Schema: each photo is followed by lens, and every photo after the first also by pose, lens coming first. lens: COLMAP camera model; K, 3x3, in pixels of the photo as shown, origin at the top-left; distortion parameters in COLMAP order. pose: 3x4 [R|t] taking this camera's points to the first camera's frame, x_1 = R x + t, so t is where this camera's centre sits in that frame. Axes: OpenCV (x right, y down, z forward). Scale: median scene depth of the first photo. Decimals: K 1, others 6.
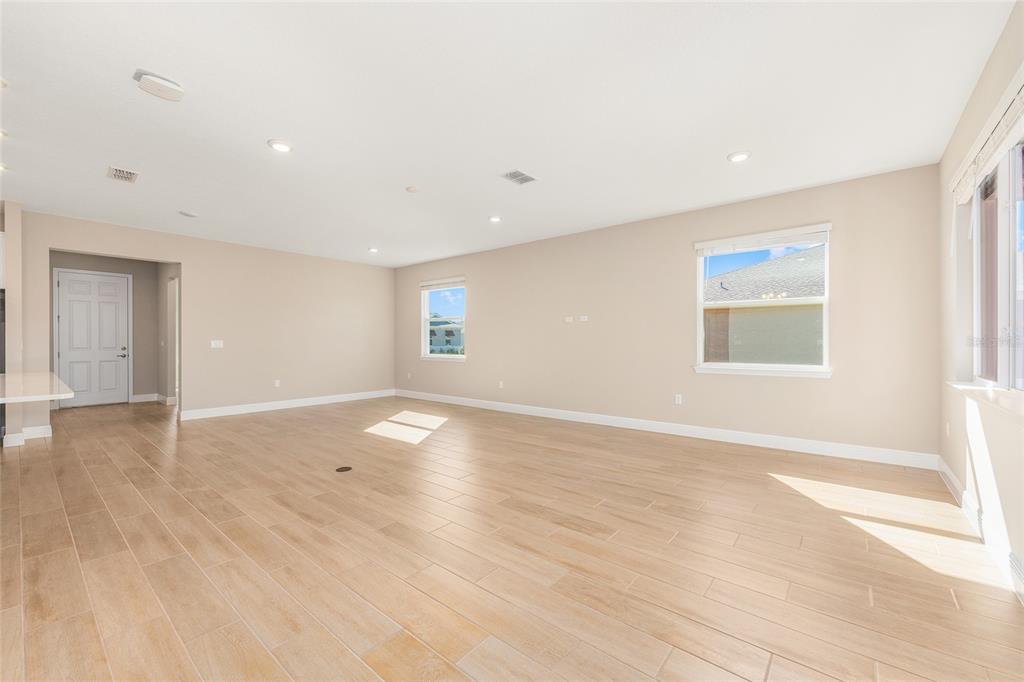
lens RADIAL K [[411.8, 0, 511.0], [0, 411.8, 340.4], [0, 0, 1]] dist [-0.000492, 0.001056]
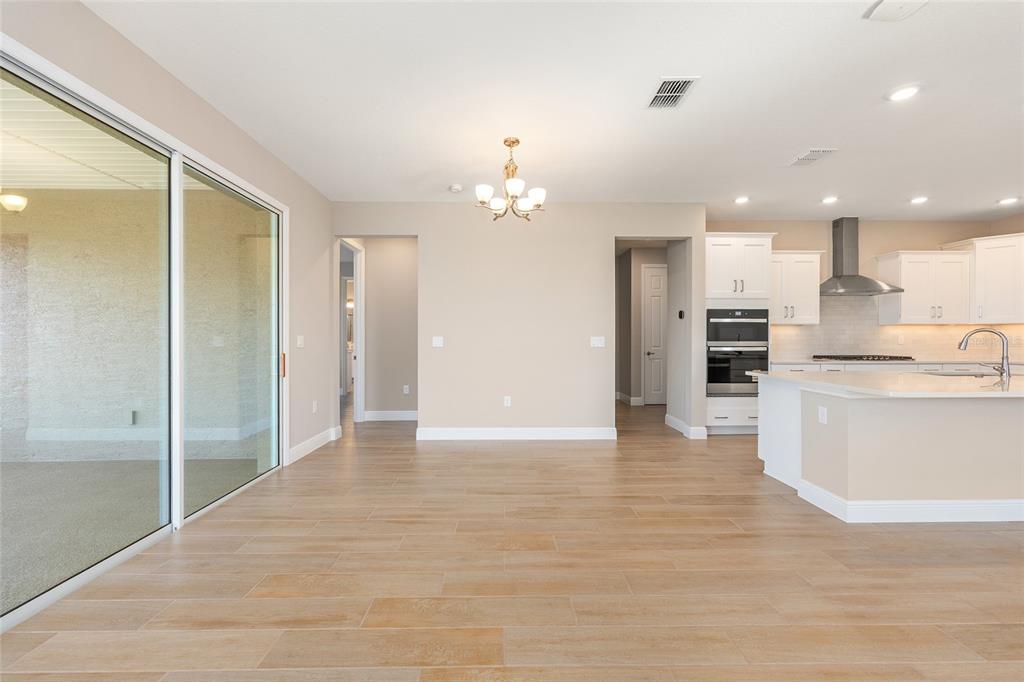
lens RADIAL K [[411.8, 0, 510.4], [0, 411.8, 340.2], [0, 0, 1]] dist [-0.000492, 0.001056]
pose [[-0.754532, 0.004844, -0.656246, 0.075132], [0.004376, 0.999988, 0.002351, 0.001469], [0.656249, -0.001098, -0.754544, 0.414563]]
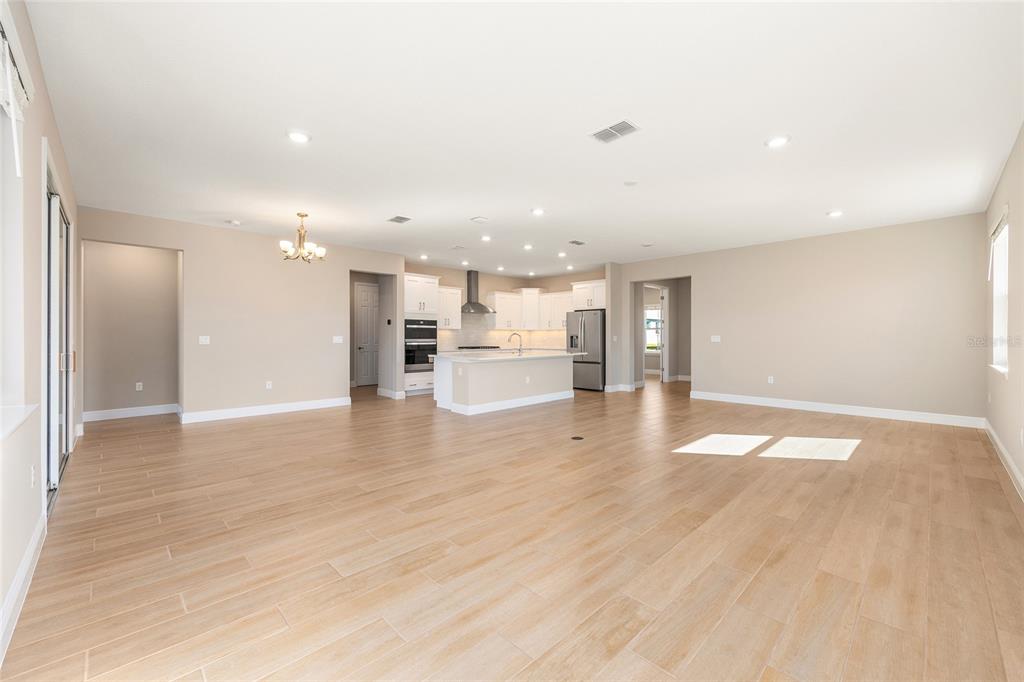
lens RADIAL K [[411.8, 0, 508.7], [0, 411.8, 339.2], [0, 0, 1]] dist [-0.000492, 0.001056]
pose [[-0.107182, 0.008265, -0.994205, 0.486663], [0.003575, 0.999962, 0.007927, -0.001042], [0.994233, -0.002704, -0.107207, 0.518966]]
